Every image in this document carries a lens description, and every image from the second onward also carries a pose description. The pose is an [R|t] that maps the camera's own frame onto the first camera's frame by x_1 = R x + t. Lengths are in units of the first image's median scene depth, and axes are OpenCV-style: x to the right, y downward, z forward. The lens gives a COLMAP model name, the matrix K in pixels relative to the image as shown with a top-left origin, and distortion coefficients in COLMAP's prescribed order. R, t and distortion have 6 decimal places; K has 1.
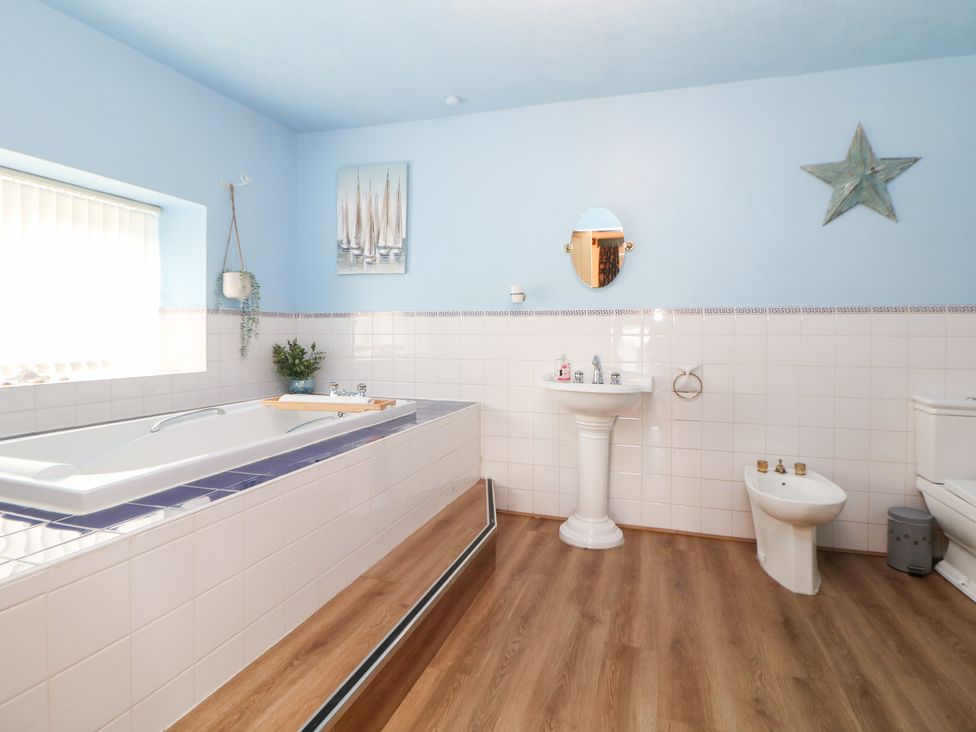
lens RADIAL K [[523.0, 0, 494.1], [0, 523.0, 338.3], [0, 0, 1]] dist [0.004524, -0.014030]
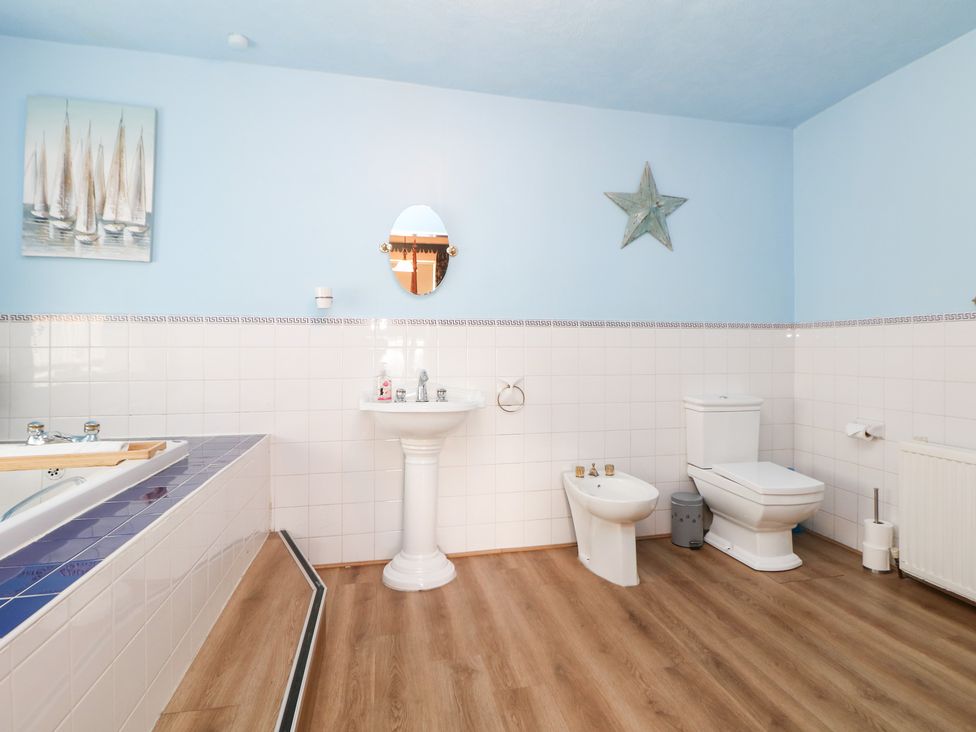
lens RADIAL K [[549.0, 0, 487.8], [0, 549.0, 340.9], [0, 0, 1]] dist [0.002544, -0.014438]
pose [[0.847795, 0.001334, 0.530323, -0.230015], [0.005992, 0.999909, -0.012095, -0.006058], [-0.530291, 0.013432, 0.847709, 0.161283]]
